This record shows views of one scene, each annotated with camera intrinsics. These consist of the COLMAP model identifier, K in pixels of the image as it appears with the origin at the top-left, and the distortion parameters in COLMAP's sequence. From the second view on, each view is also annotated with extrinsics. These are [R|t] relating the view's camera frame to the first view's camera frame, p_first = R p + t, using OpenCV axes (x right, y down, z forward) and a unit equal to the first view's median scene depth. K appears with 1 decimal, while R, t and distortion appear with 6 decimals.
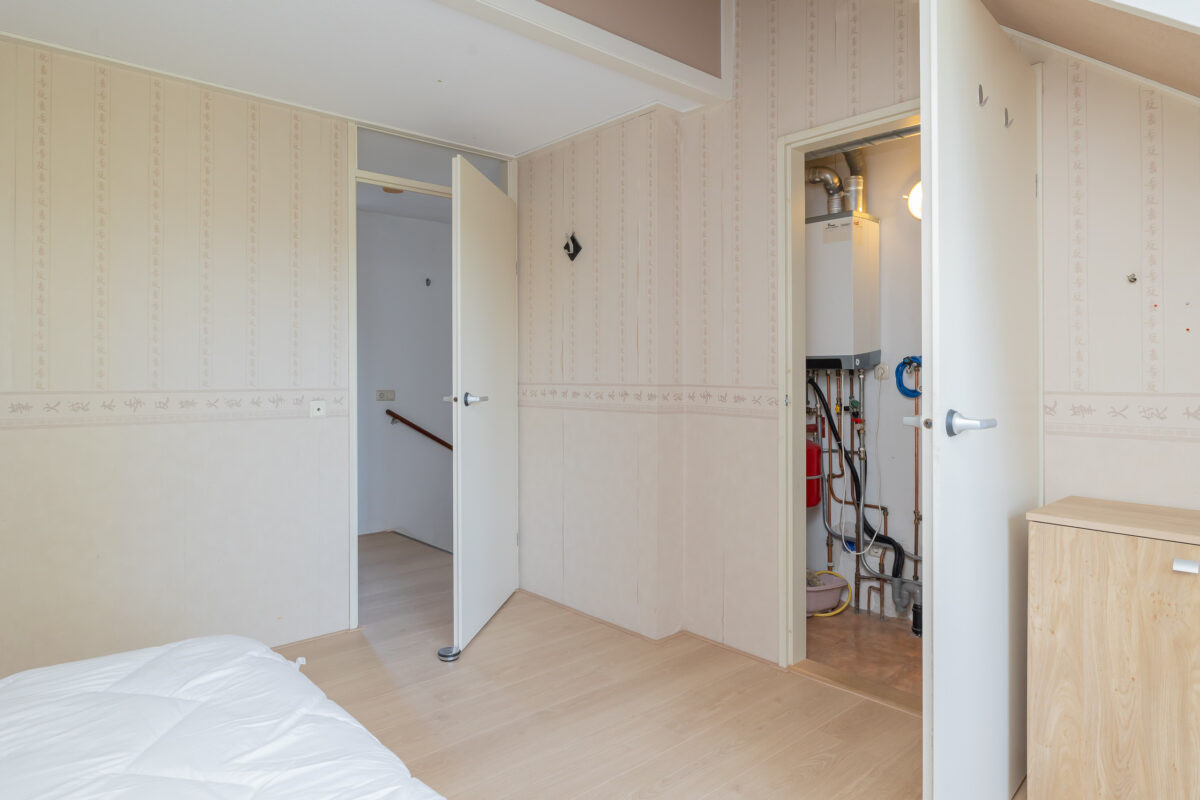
lens RADIAL K [[716.1, 0, 601.4], [0, 716.1, 402.7], [0, 0, 1]] dist [-0.001630, -0.000058]
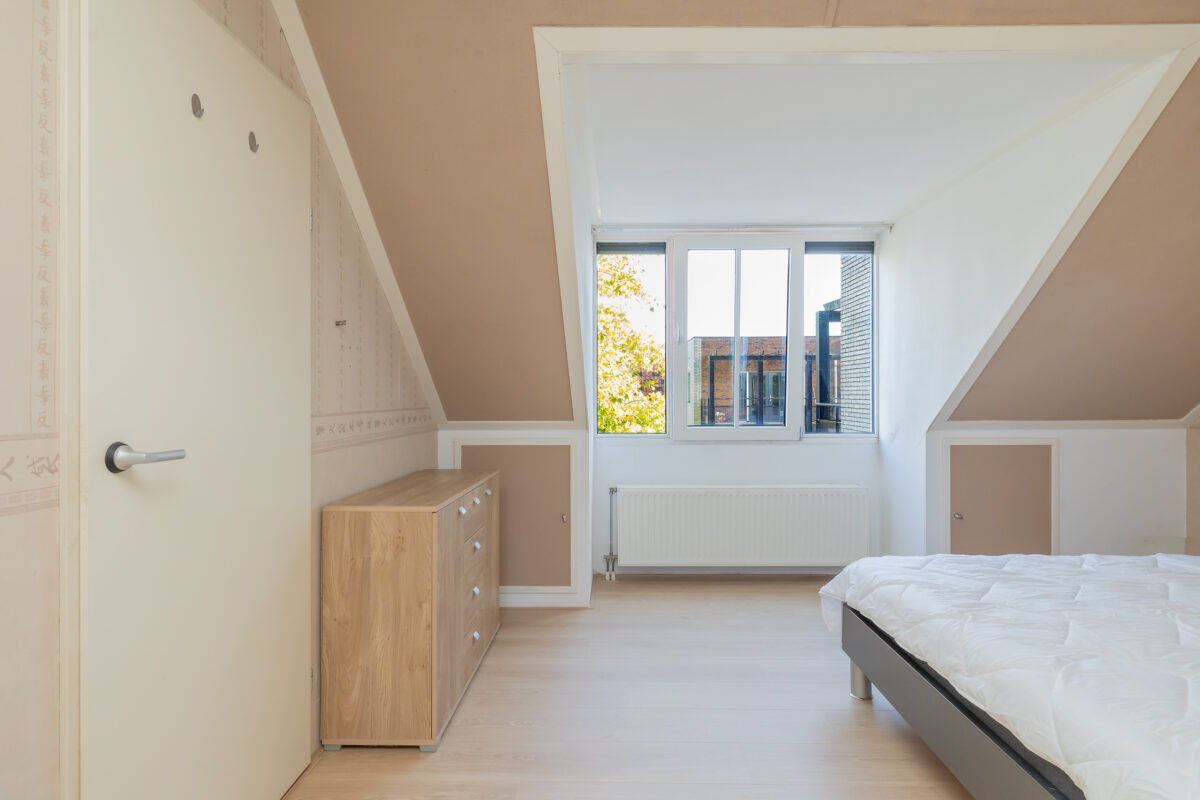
lens RADIAL K [[649.4, 0, 617.1], [0, 649.4, 388.7], [0, 0, 1]] dist [0.000312, -0.000739]
pose [[-0.741714, 0.008531, 0.670662, -0.437133], [0.030704, 0.999303, 0.021245, -0.073293], [-0.670013, 0.036350, -0.741458, 1.672338]]
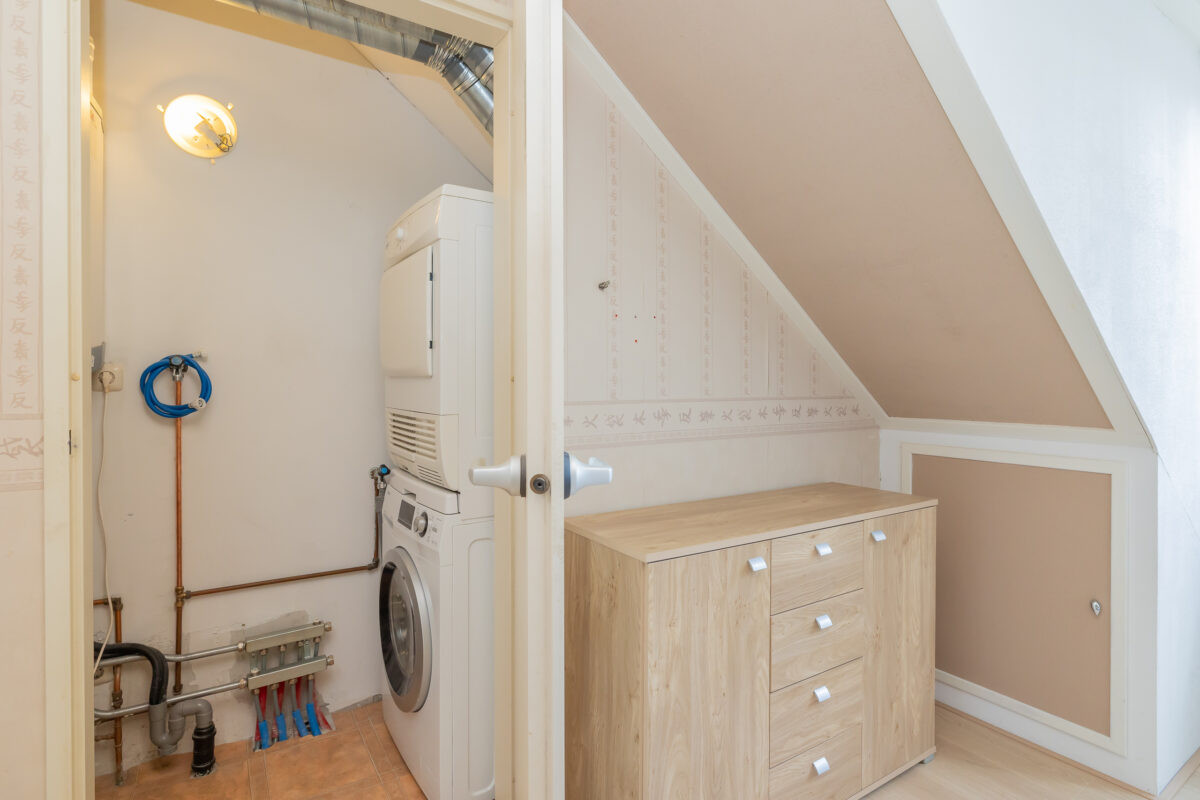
lens RADIAL K [[602.0, 0, 598.3], [0, 602.0, 382.7], [0, 0, 1]] dist [-0.007079, 0.000459]
pose [[0.159669, -0.005172, 0.987157, -0.087520], [0.038329, 0.999265, -0.000964, -0.042892], [-0.986426, 0.037991, 0.159750, 0.958651]]
